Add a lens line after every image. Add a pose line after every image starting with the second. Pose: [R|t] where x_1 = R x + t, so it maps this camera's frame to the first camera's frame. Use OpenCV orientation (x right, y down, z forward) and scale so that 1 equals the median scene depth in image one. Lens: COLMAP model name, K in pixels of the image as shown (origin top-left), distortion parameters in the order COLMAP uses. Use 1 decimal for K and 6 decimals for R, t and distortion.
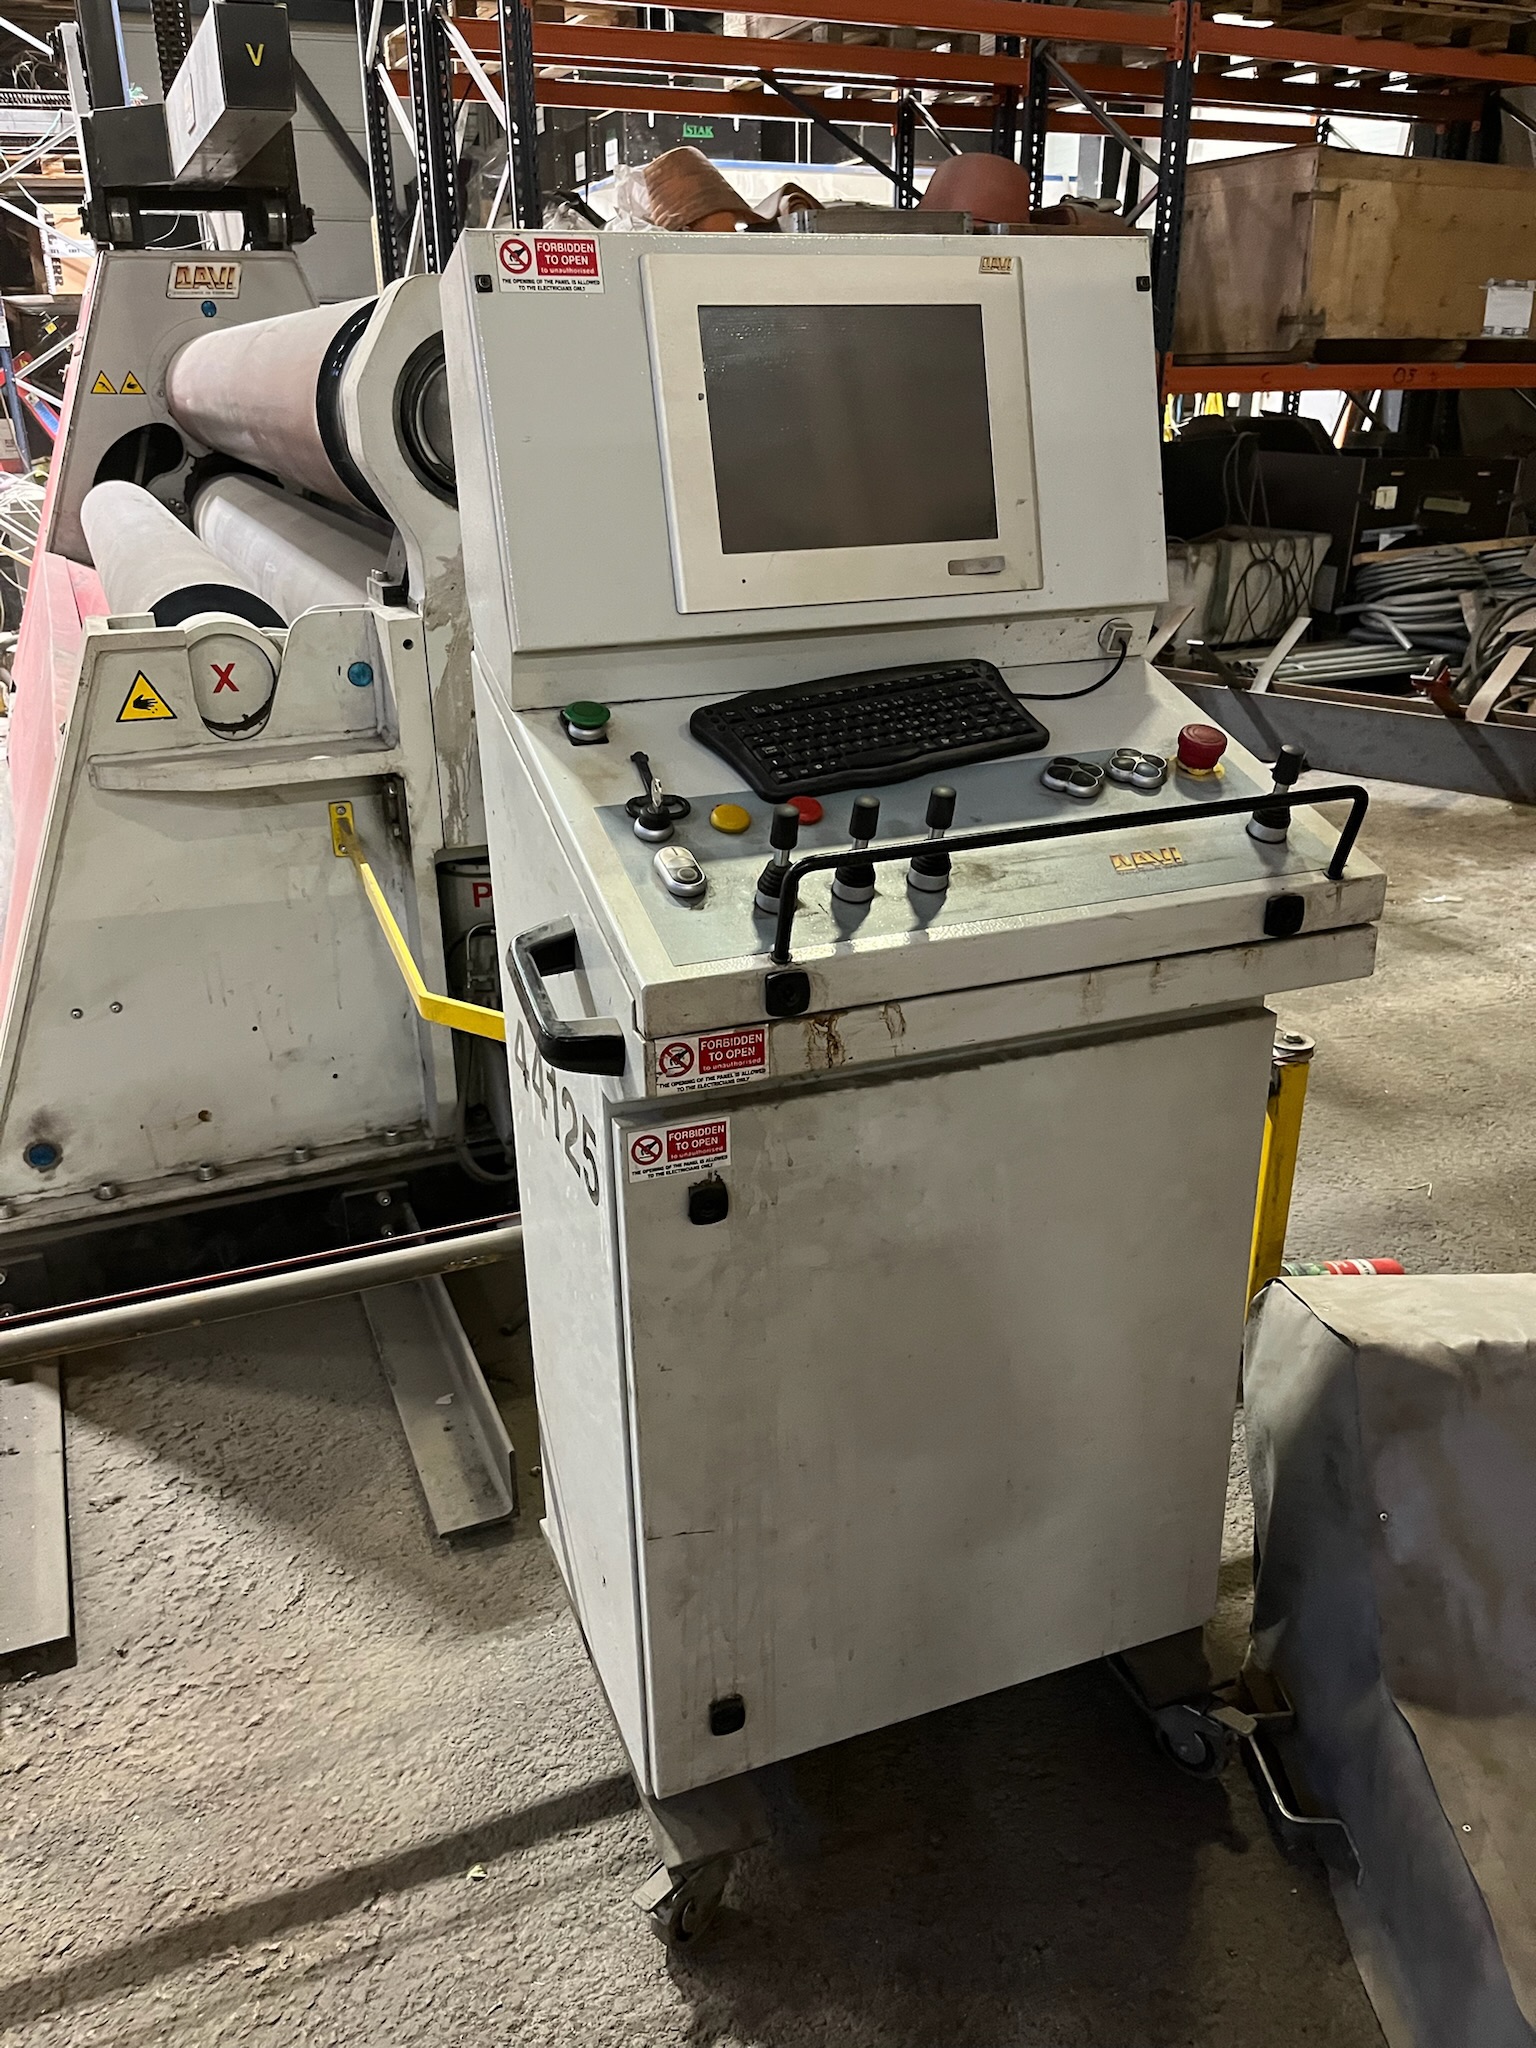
lens RADIAL K [[1551.8, 0, 773.2], [0, 1551.8, 1032.6], [0, 0, 1]] dist [0.047578, -0.088208]
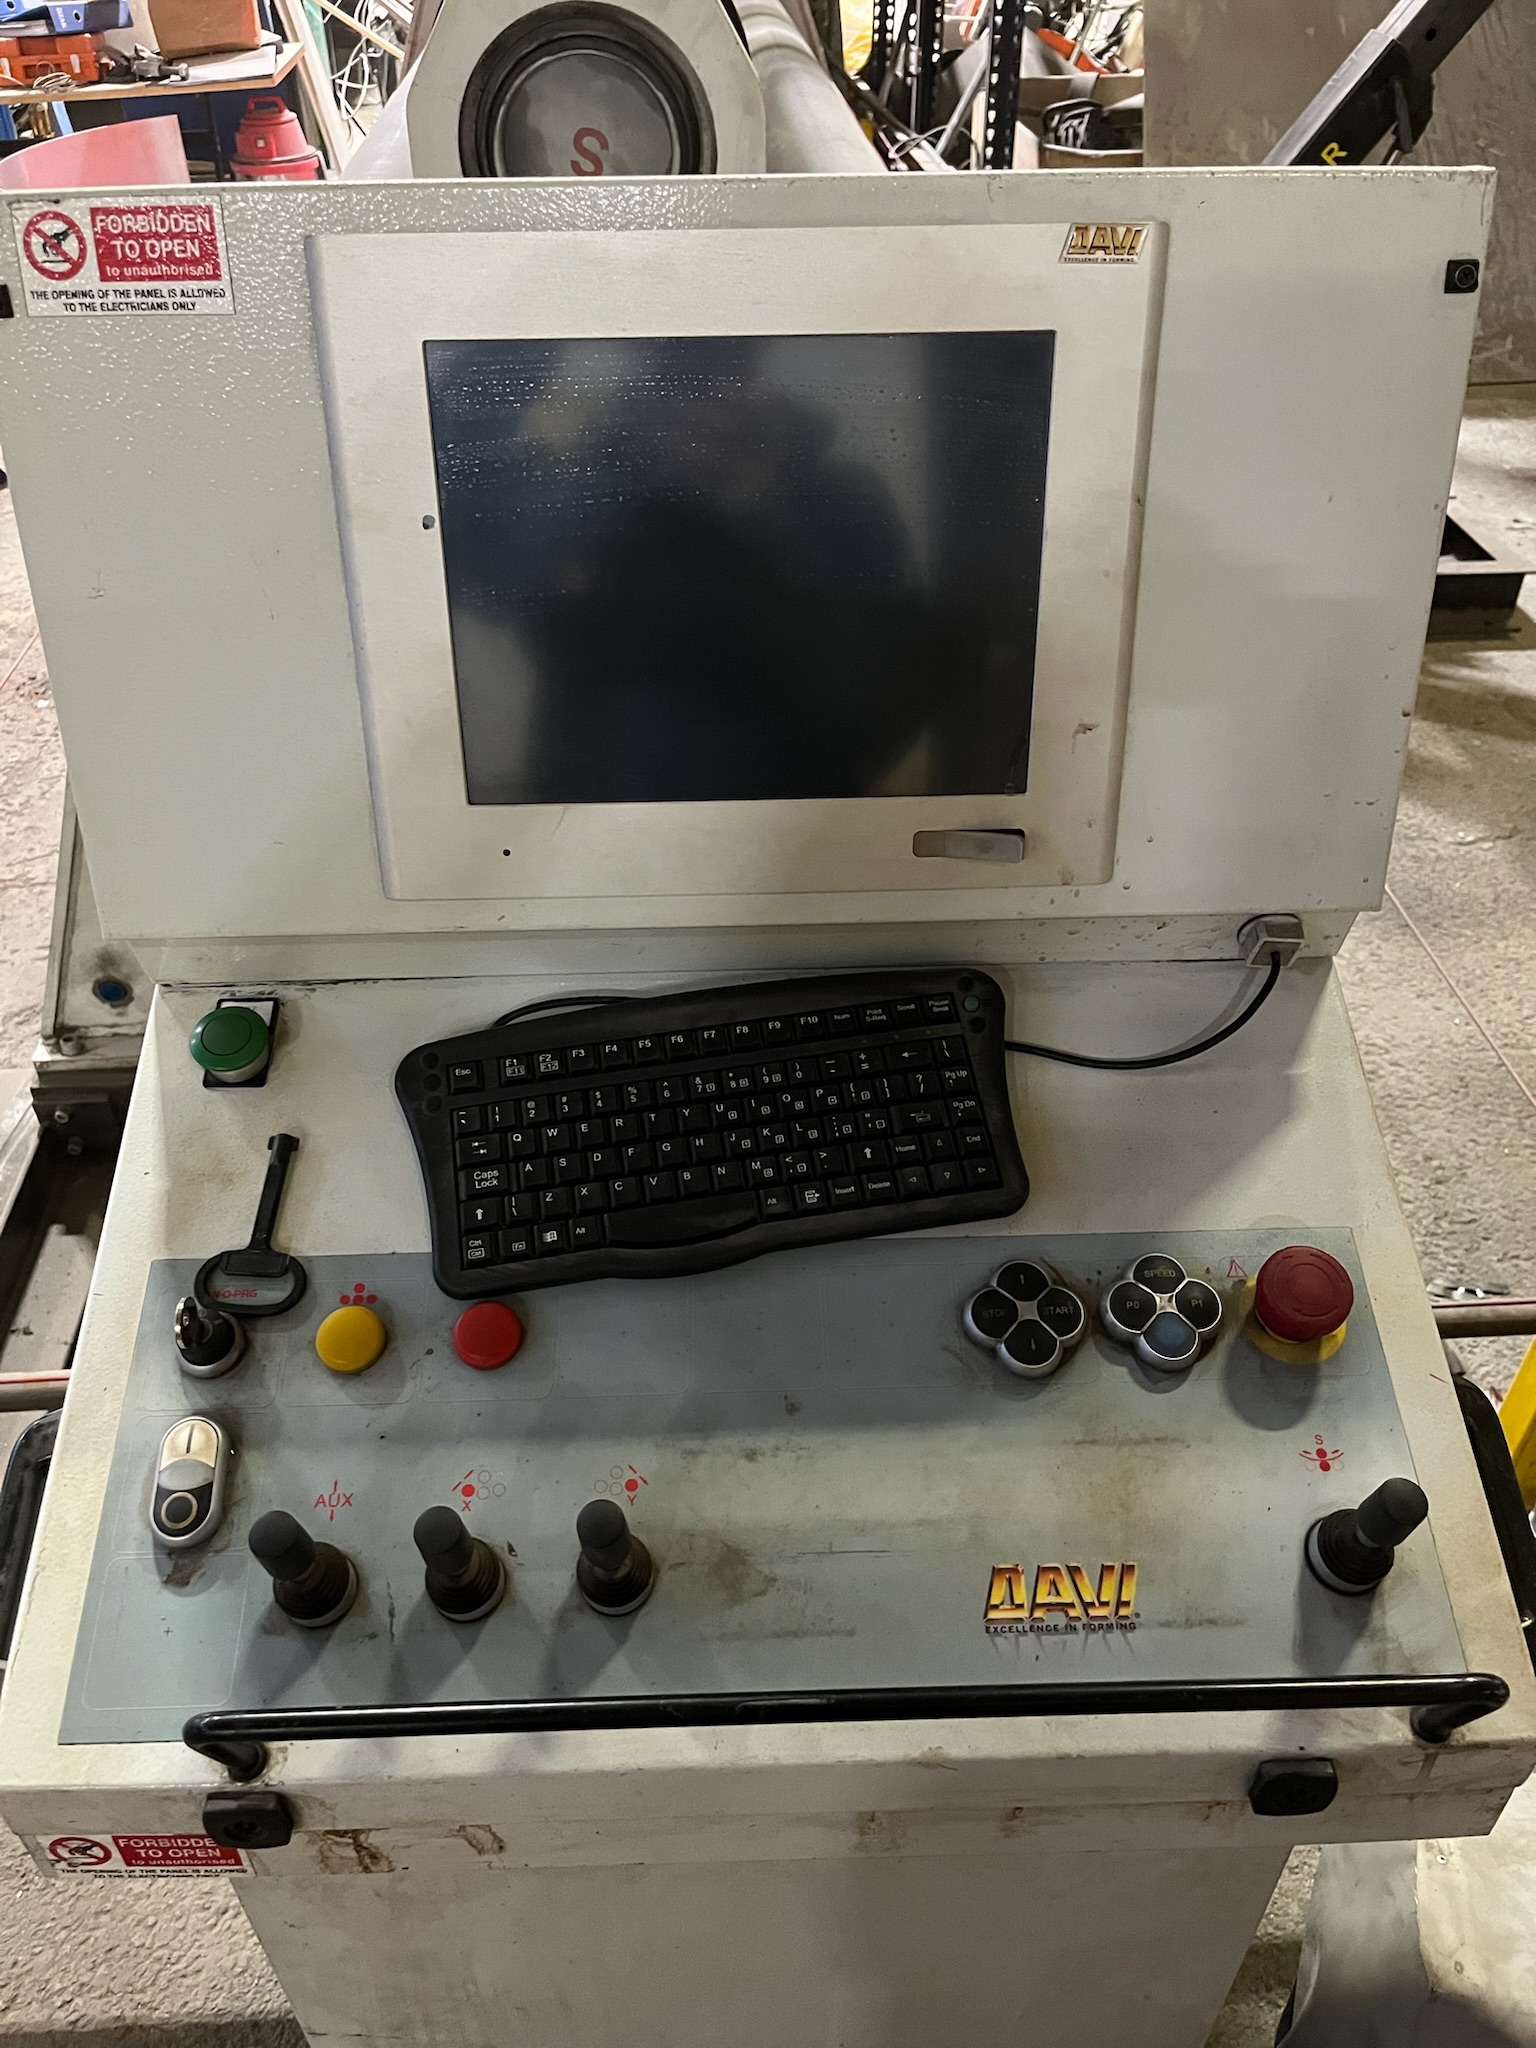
lens RADIAL K [[1551.8, 0, 773.4], [0, 1551.8, 1026.4], [0, 0, 1]] dist [0.047578, -0.088208]
pose [[0.943503, 0.216293, -0.251034, 0.122046], [-0.134692, 0.942508, 0.305838, -0.225299], [0.302753, -0.254746, 0.918393, 0.273417]]
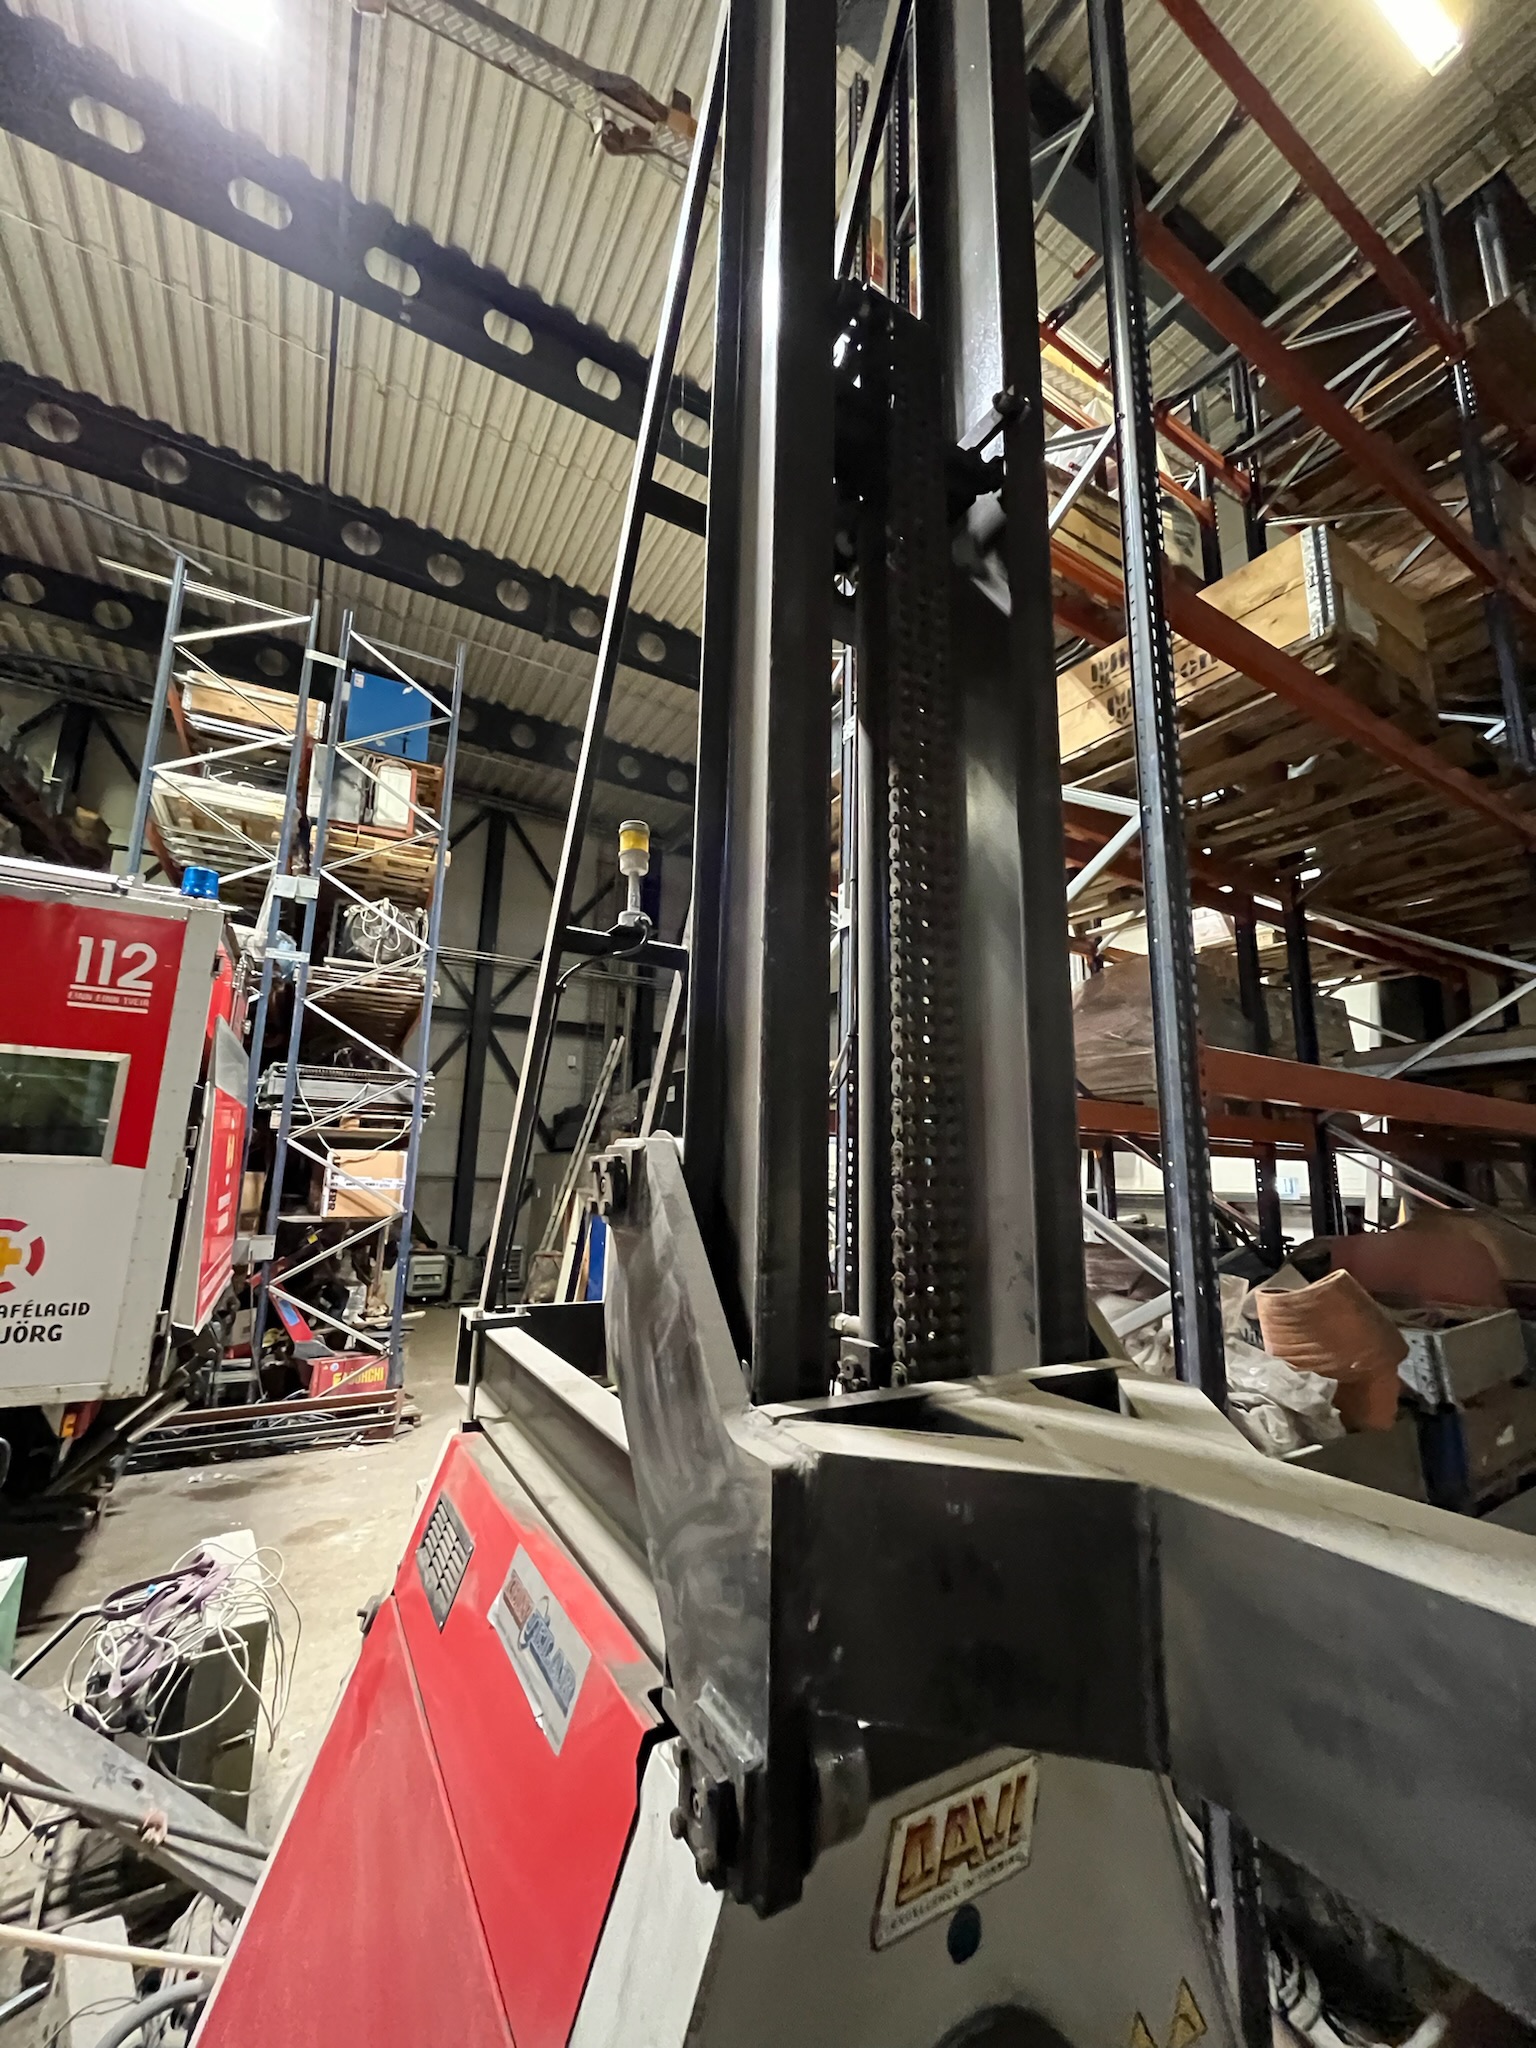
lens RADIAL K [[821.6, 0, 777.8], [0, 821.6, 1030.3], [0, 0, 1]] dist [-0.006296, -0.000076]
pose [[0.991579, 0.054652, 0.117405, -0.880038], [0.018925, 0.835703, -0.548855, -1.082545], [-0.128111, 0.546455, 0.827632, 1.563597]]
